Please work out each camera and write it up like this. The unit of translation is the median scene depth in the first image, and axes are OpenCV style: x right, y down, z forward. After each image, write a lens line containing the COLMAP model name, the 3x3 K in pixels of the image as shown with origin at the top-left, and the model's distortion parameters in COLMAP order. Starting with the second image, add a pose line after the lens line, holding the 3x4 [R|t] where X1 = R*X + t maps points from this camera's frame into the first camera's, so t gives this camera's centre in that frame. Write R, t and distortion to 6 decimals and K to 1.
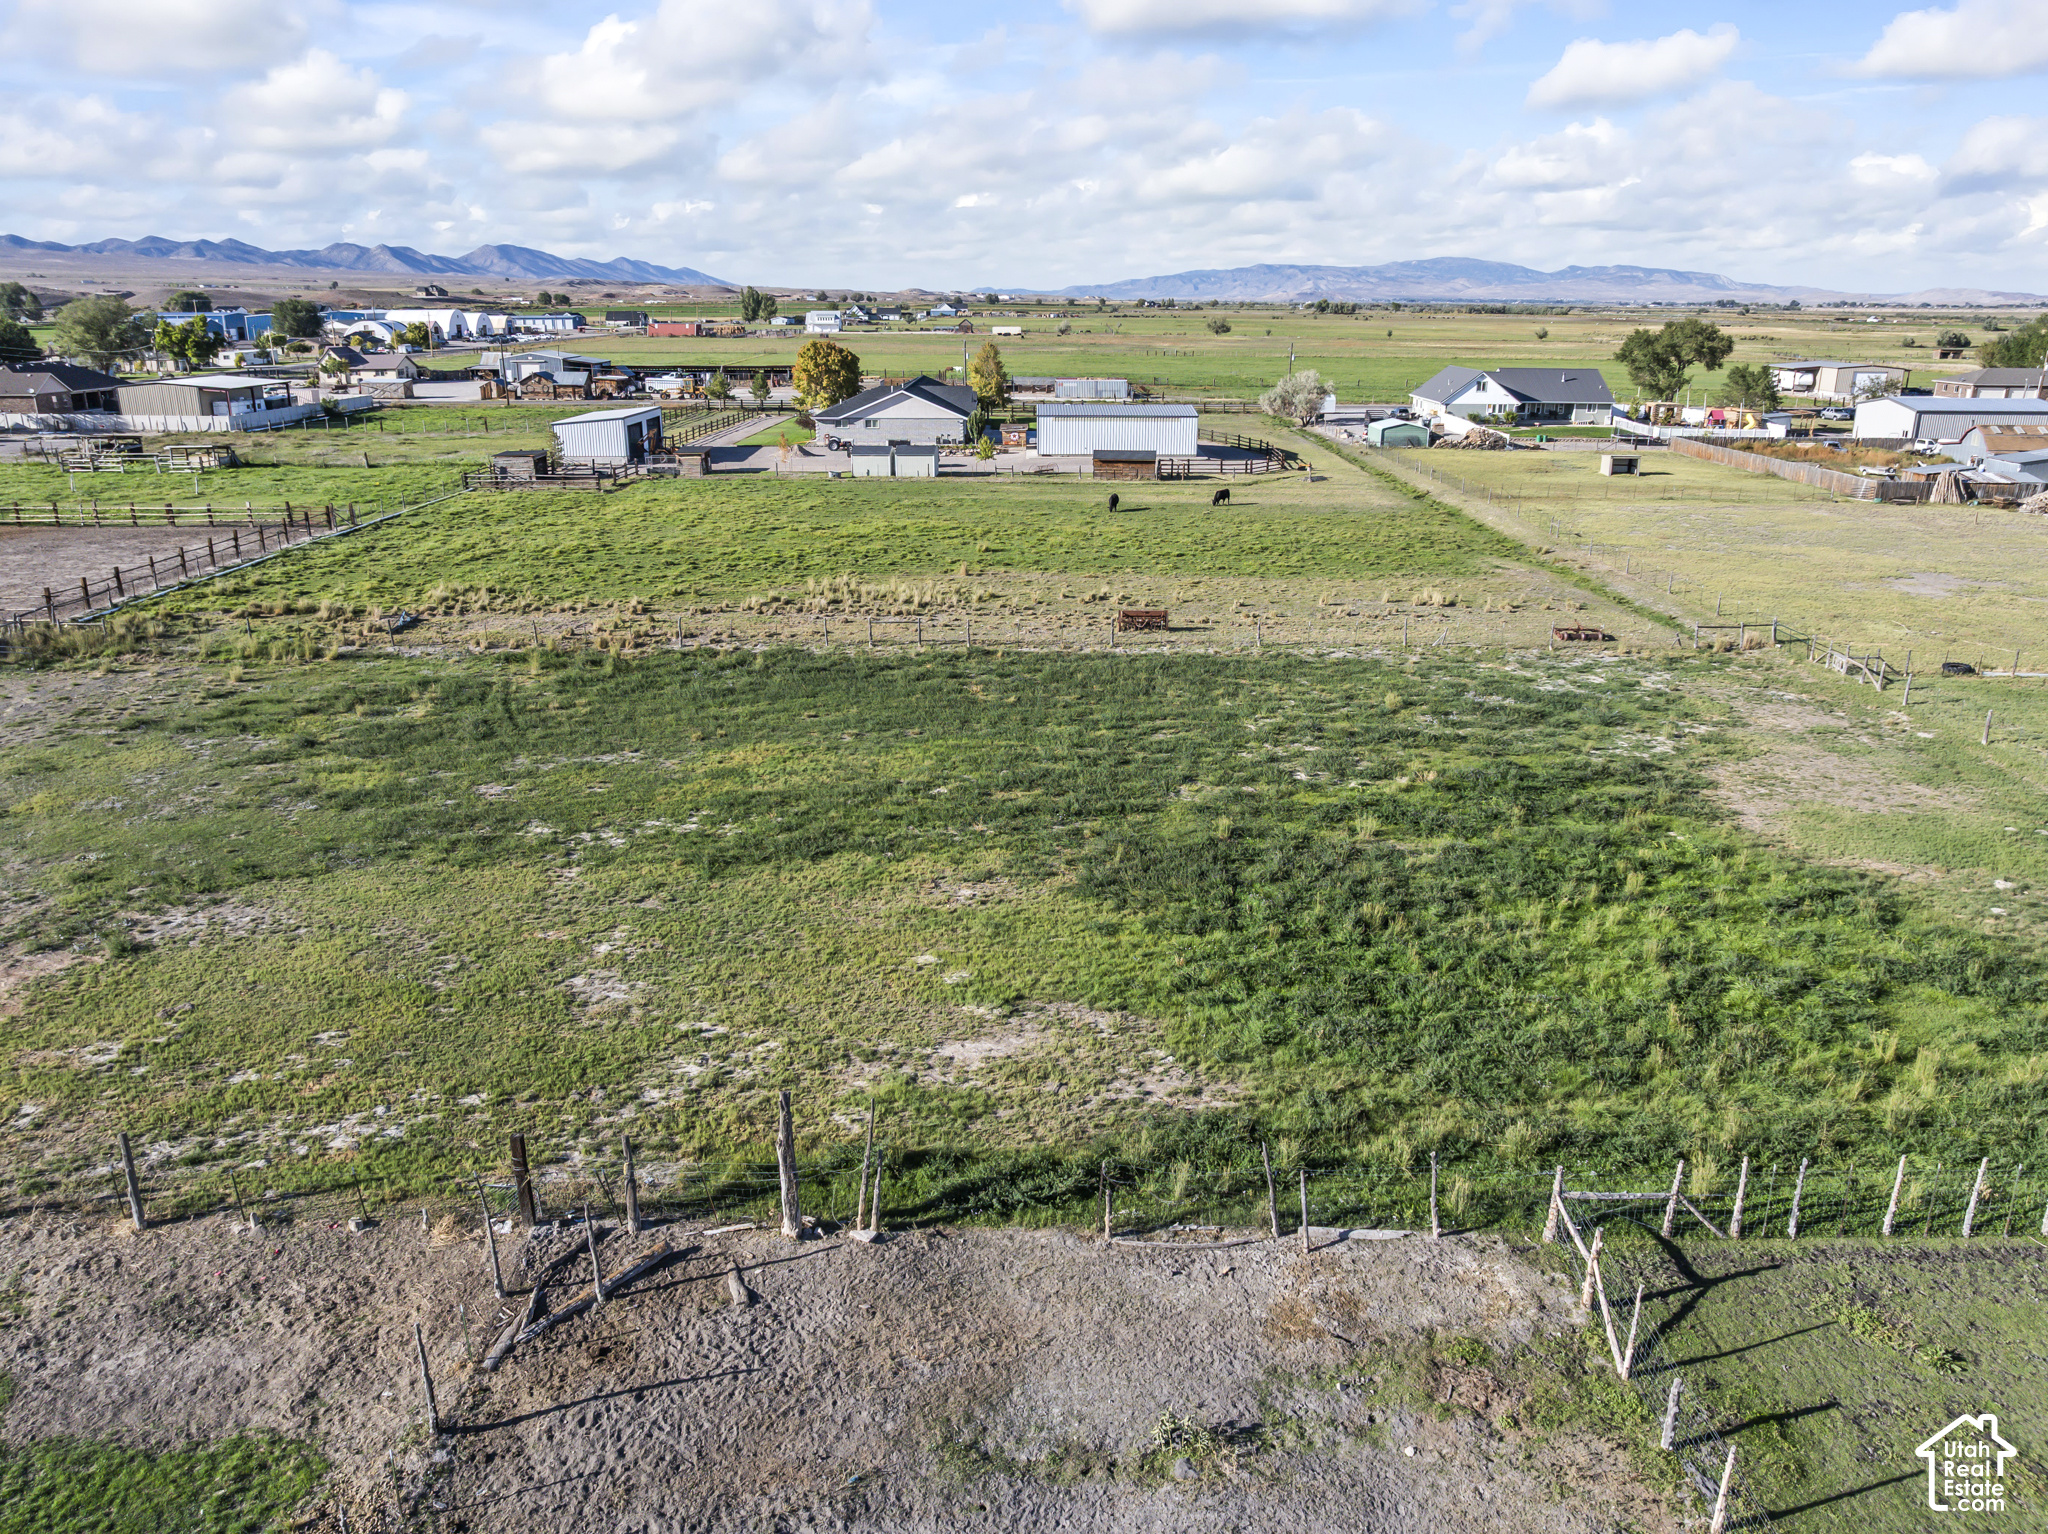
lens RADIAL K [[1437.9, 0, 1035.4], [0, 1437.9, 761.2], [0, 0, 1]] dist [-0.042992, 0.001987]
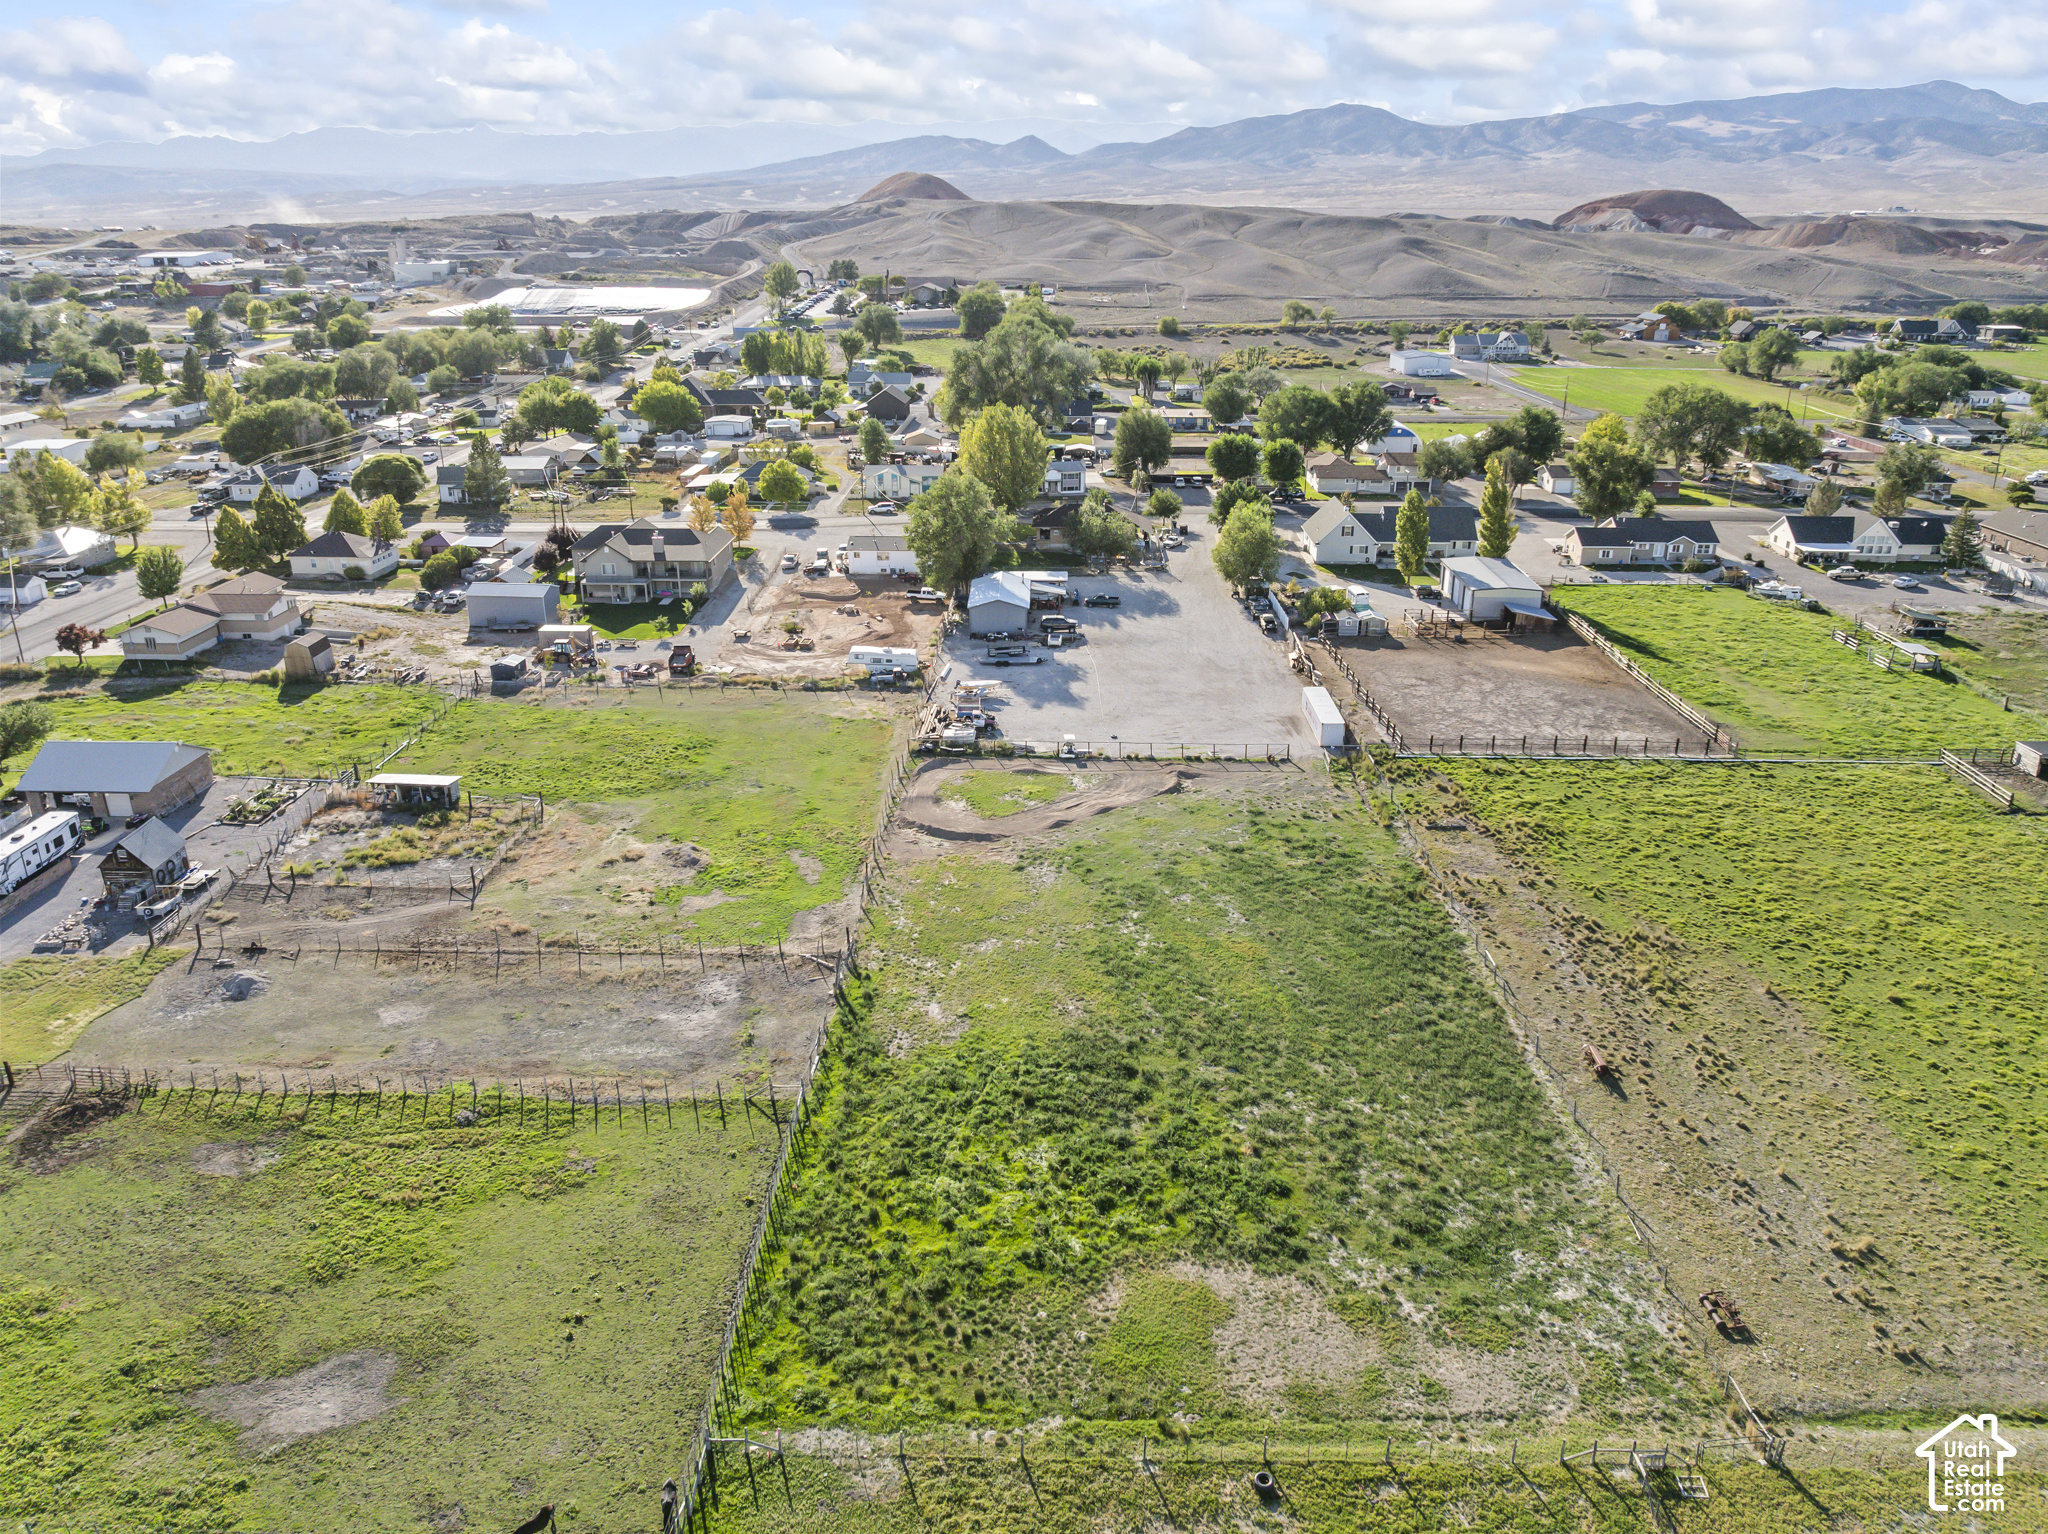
lens RADIAL K [[1434.9, 0, 1035.3], [0, 1434.9, 758.7], [0, 0, 1]] dist [-0.035677, -0.002428]
pose [[-0.020157, 0.350260, -0.936435, 1.113109], [-0.308011, 0.888895, 0.339109, -0.581215], [0.951169, 0.295268, 0.089967, 0.340425]]
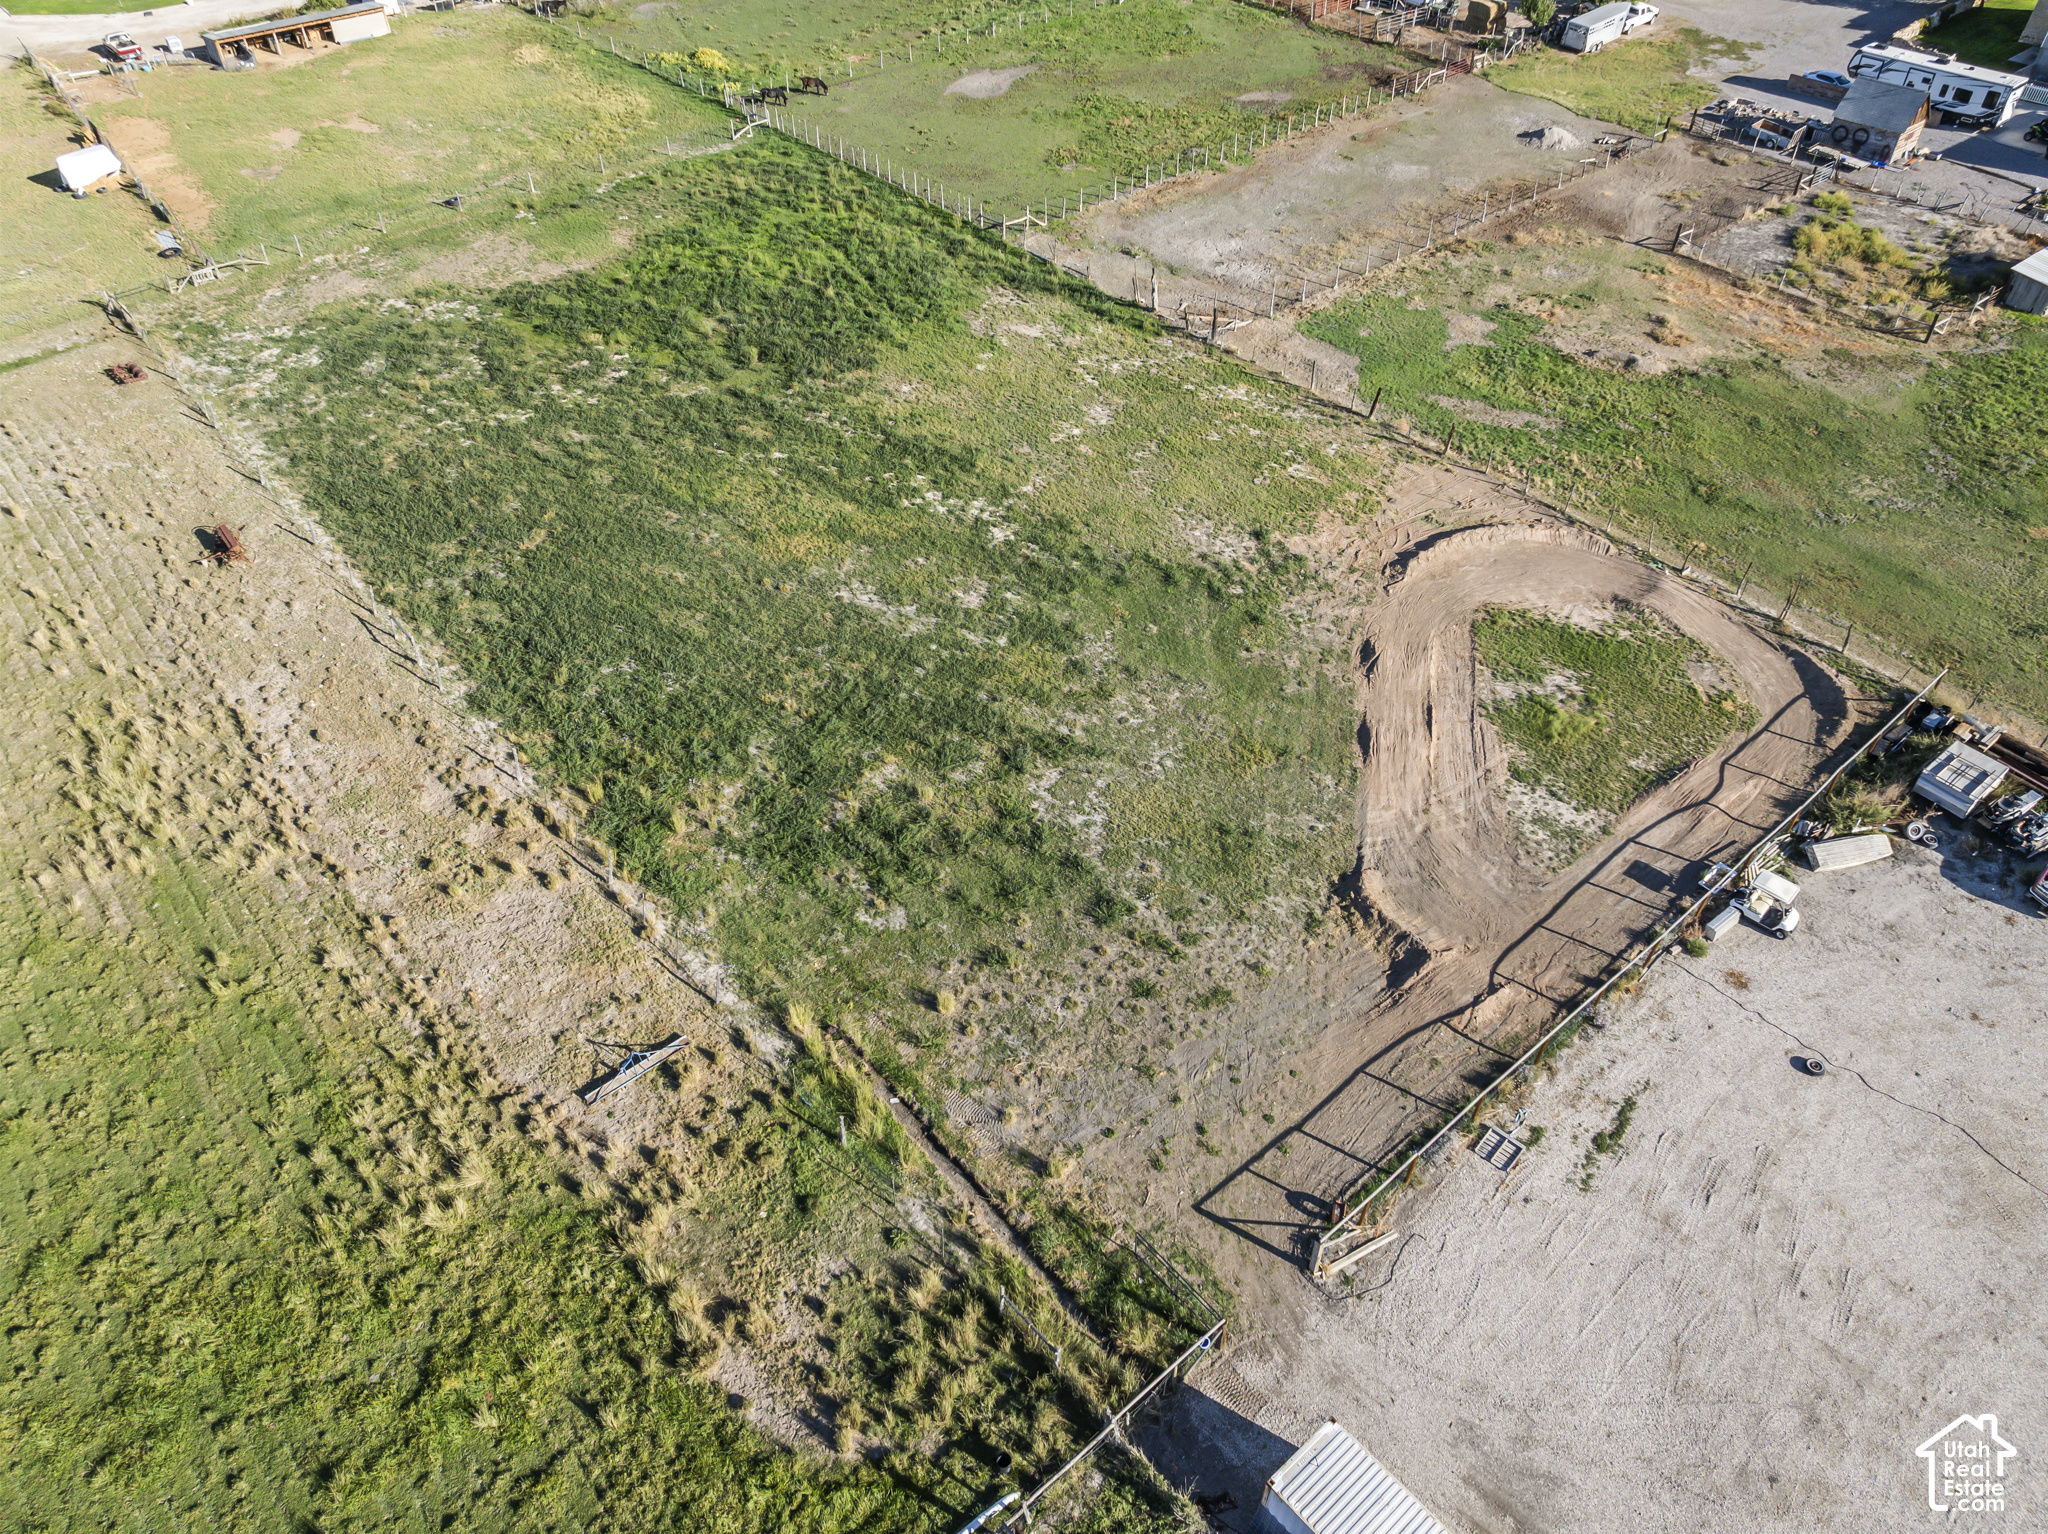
lens RADIAL K [[1434.9, 0, 1035.3], [0, 1434.9, 758.7], [0, 0, 1]] dist [-0.035677, -0.002428]
pose [[-0.649668, -0.519199, 0.555305, -0.797364], [0.232725, 0.559557, 0.795446, -0.597438], [-0.723719, 0.646010, -0.242696, 0.909247]]
